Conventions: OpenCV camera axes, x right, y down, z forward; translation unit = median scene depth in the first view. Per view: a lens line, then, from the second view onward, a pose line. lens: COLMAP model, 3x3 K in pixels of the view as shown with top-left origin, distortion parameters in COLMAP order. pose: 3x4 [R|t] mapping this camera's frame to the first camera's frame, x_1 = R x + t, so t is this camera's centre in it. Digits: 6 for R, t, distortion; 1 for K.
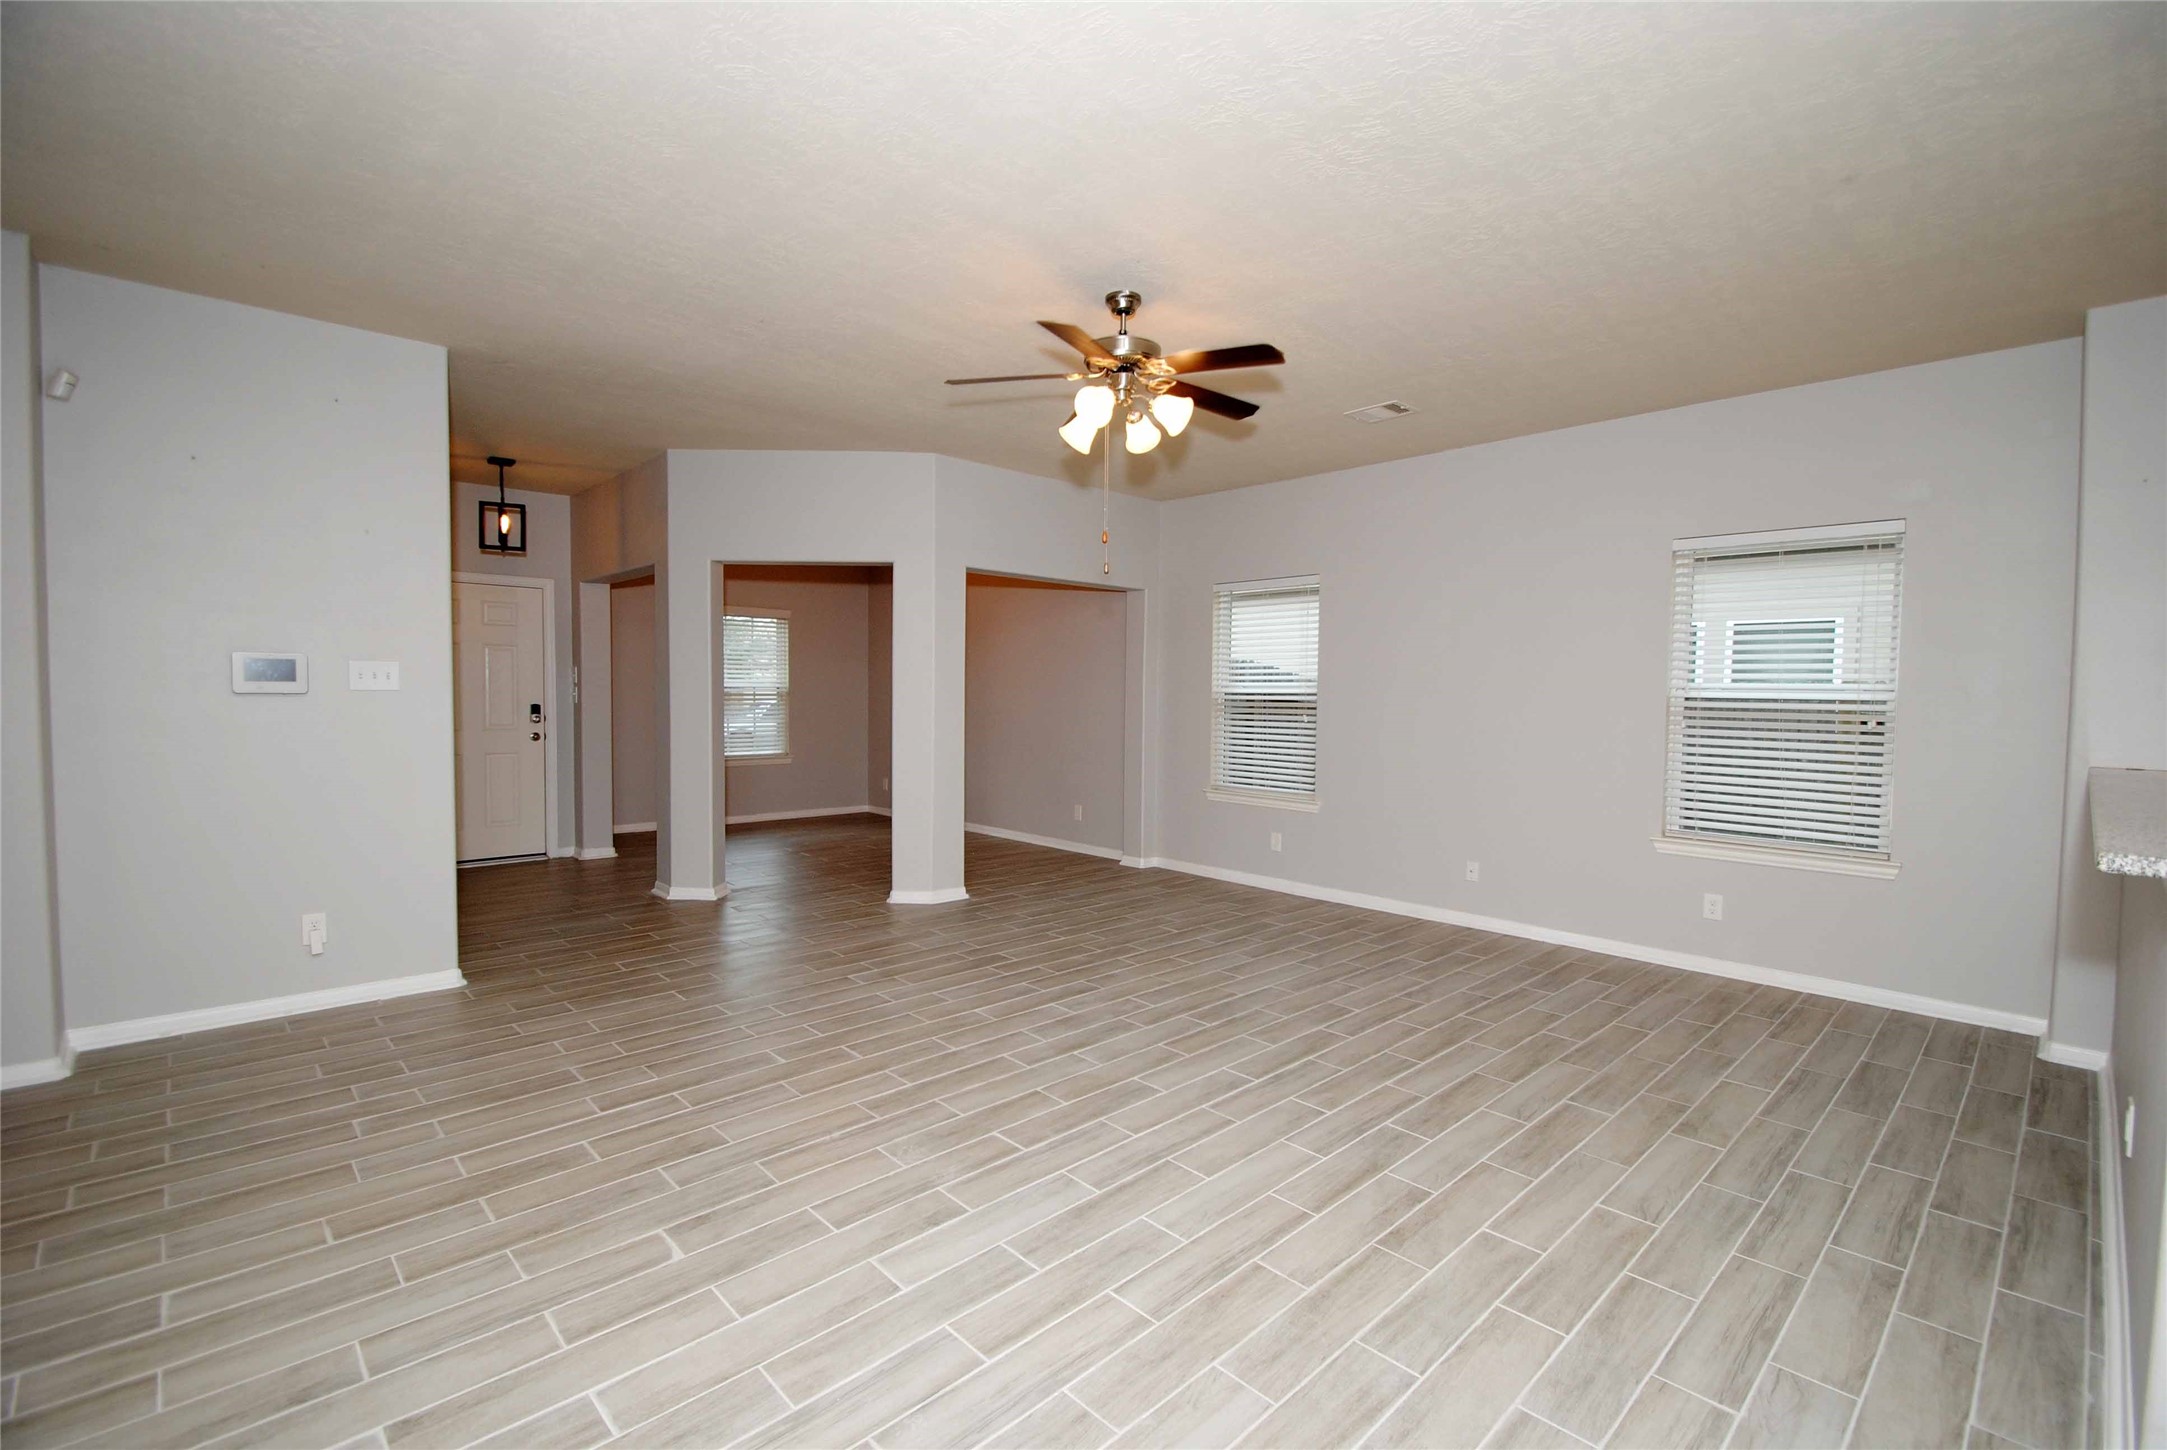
lens RADIAL K [[950.3, 0, 1099.3], [0, 950.3, 731.1], [0, 0, 1]] dist [0.003740, -0.009859]
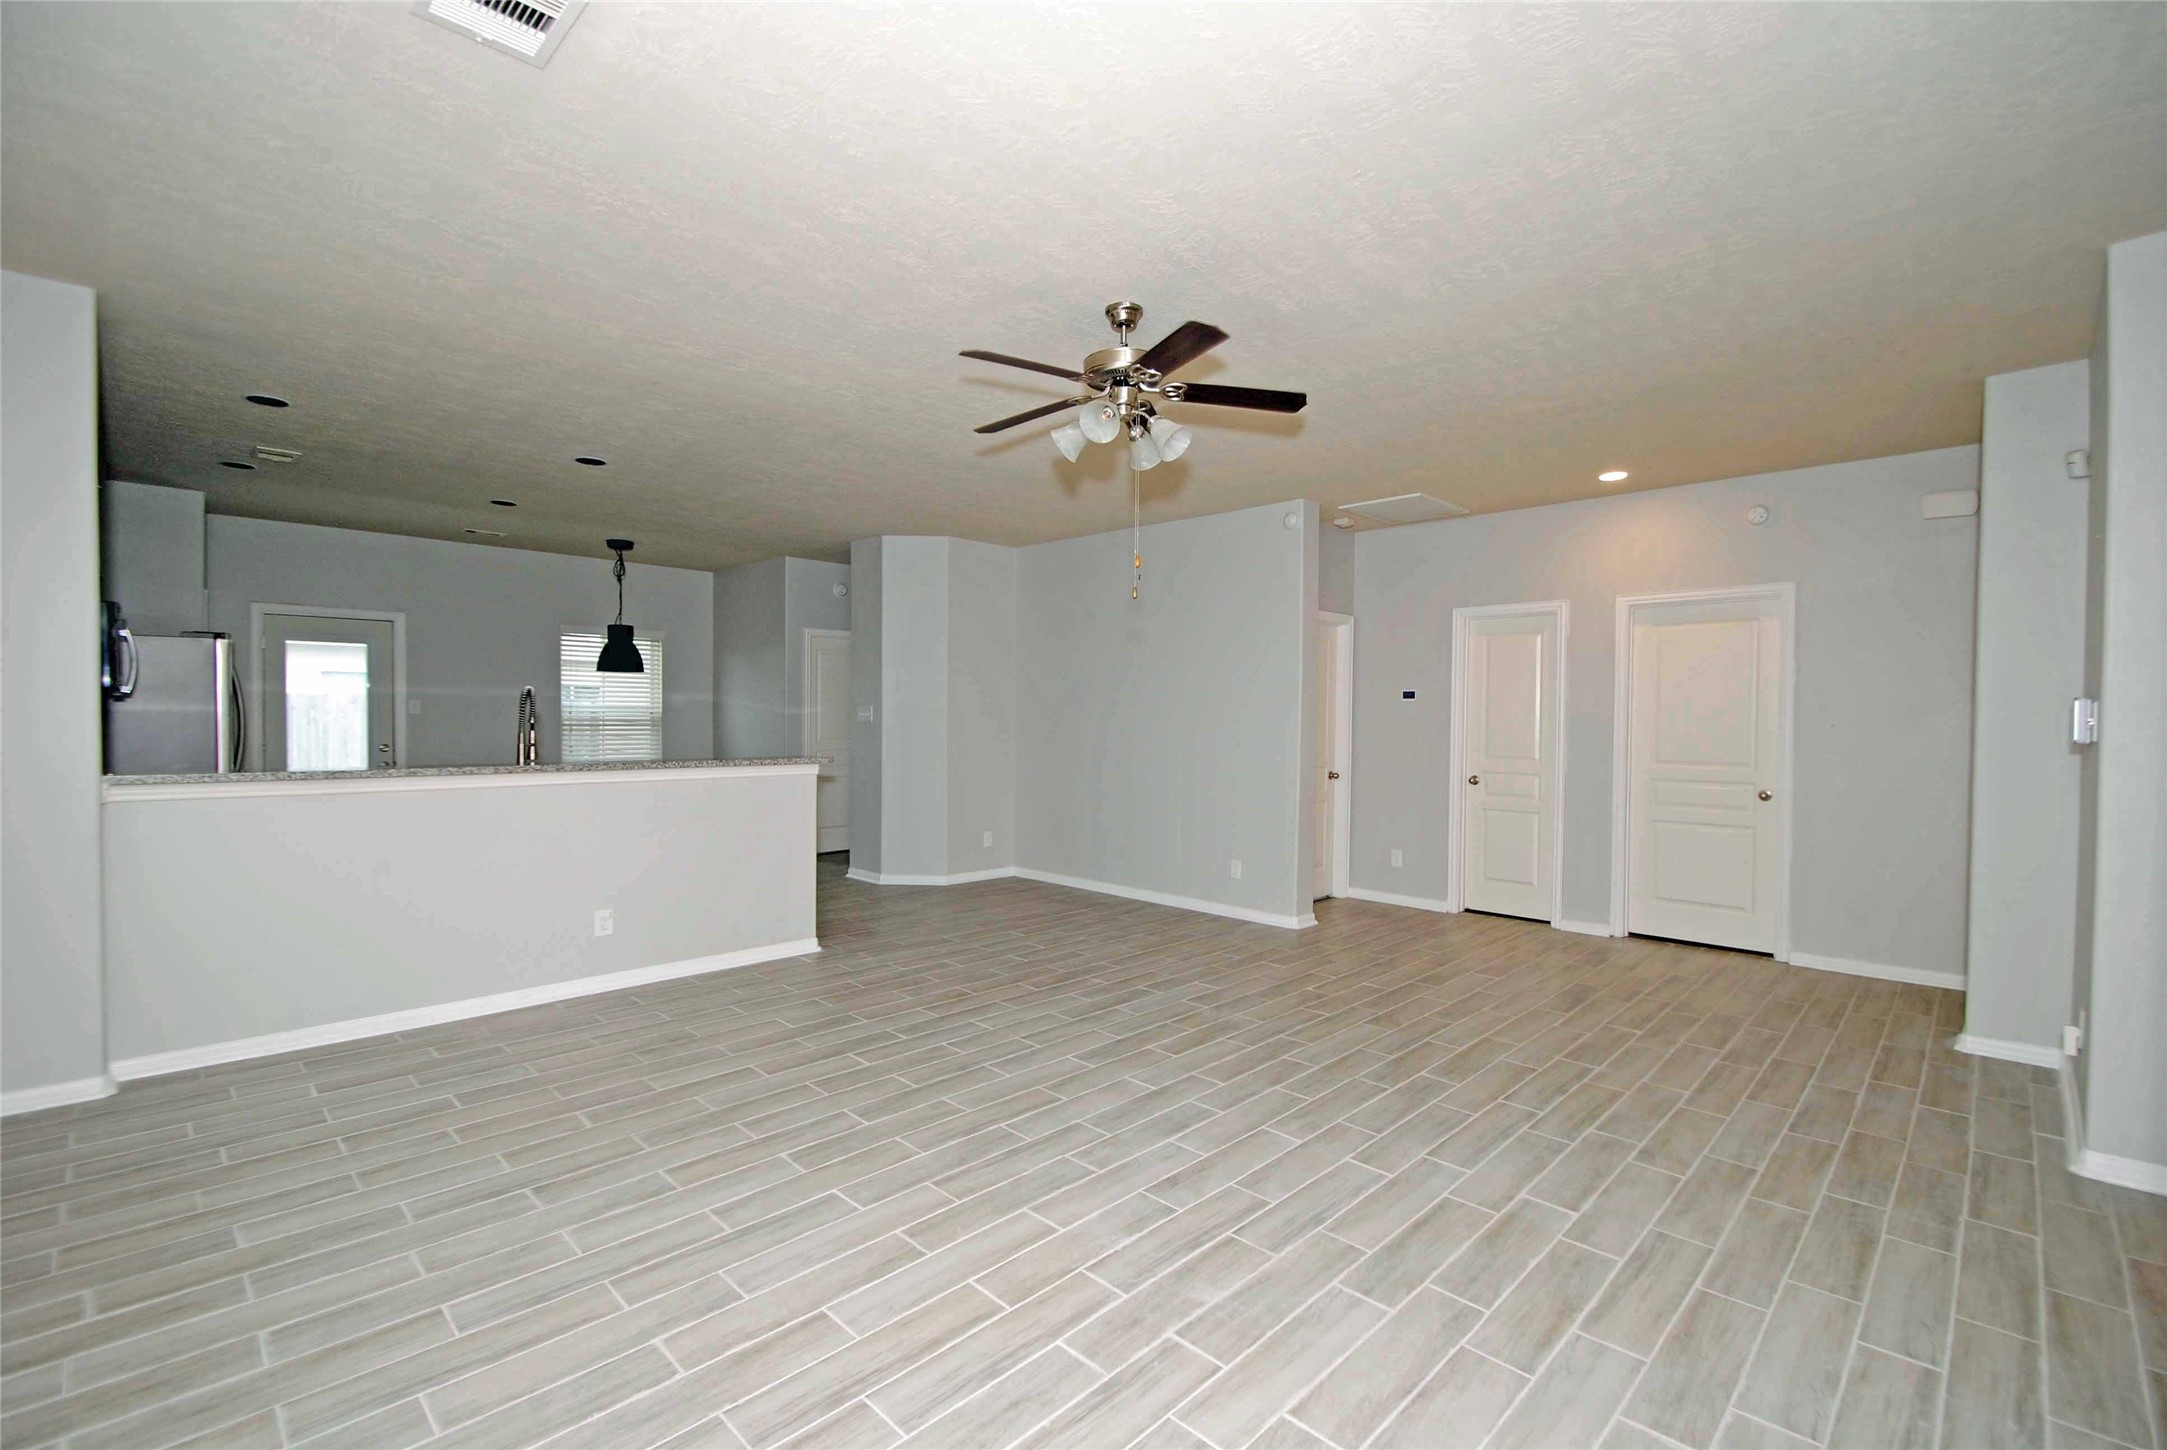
lens RADIAL K [[950.3, 0, 1095.5], [0, 950.3, 726.7], [0, 0, 1]] dist [0.003740, -0.009859]
pose [[-0.999265, -0.022372, -0.031125, 0.070492], [-0.023942, 0.998410, 0.051028, -0.079722], [0.029934, 0.051735, -0.998212, 1.868791]]
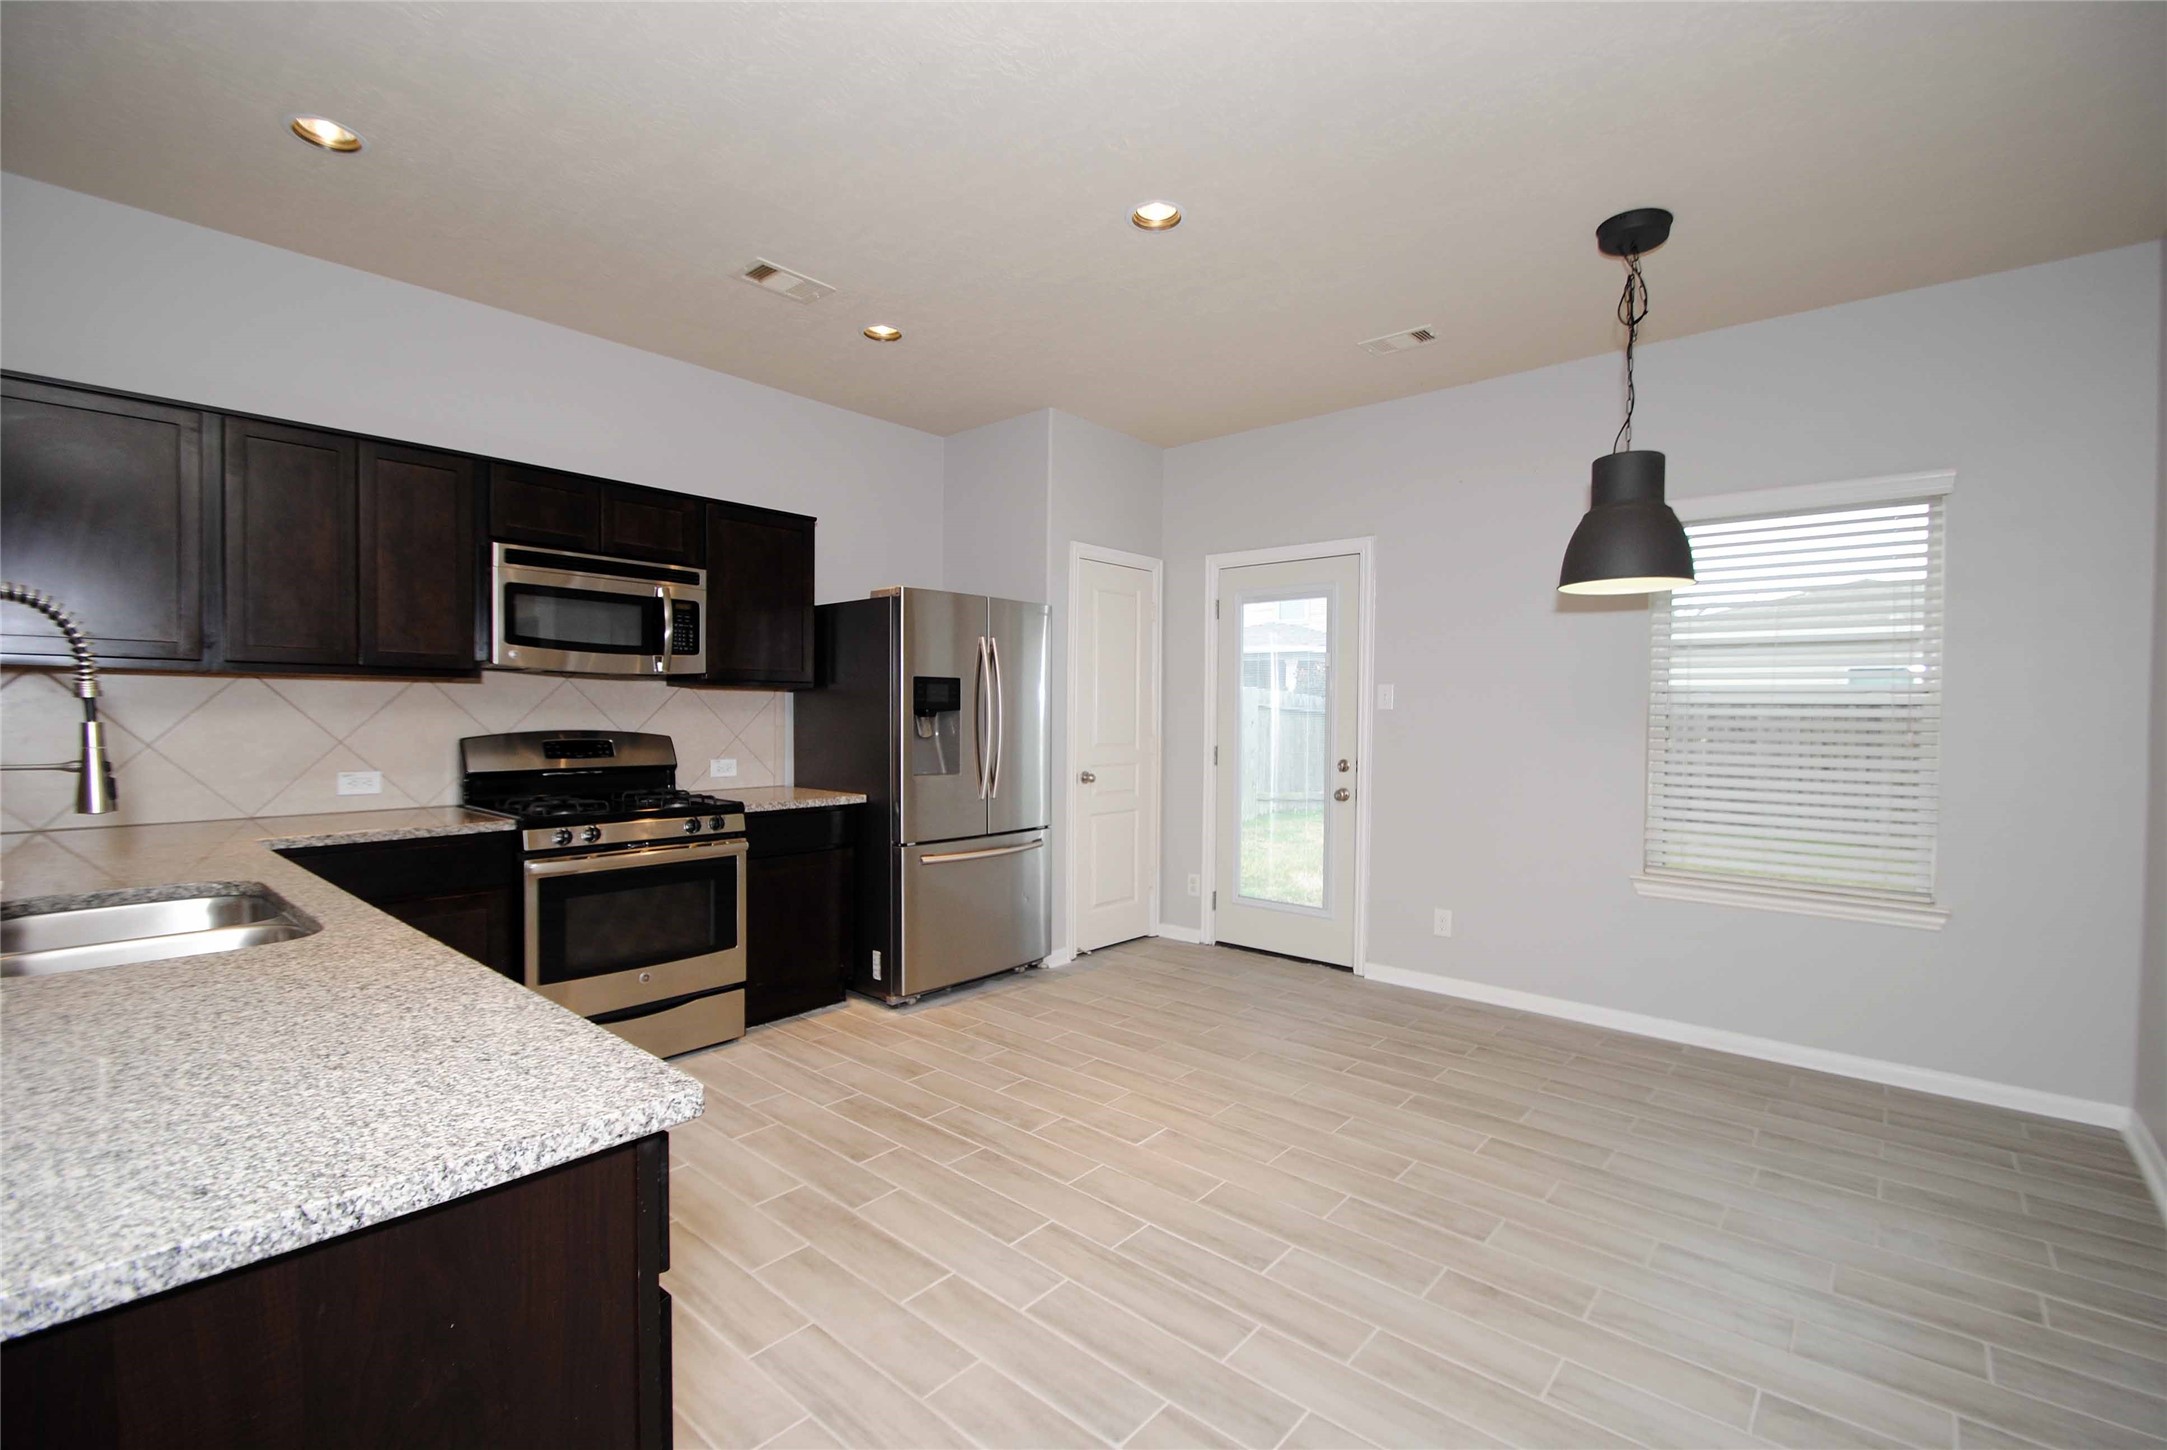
lens RADIAL K [[950.3, 0, 1091.3], [0, 950.3, 731.9], [0, 0, 1]] dist [0.003740, -0.009859]
pose [[-0.089545, -0.033946, 0.995404, 0.354940], [0.029871, 0.998878, 0.036752, 0.011994], [-0.995535, 0.033025, -0.088431, 0.144689]]
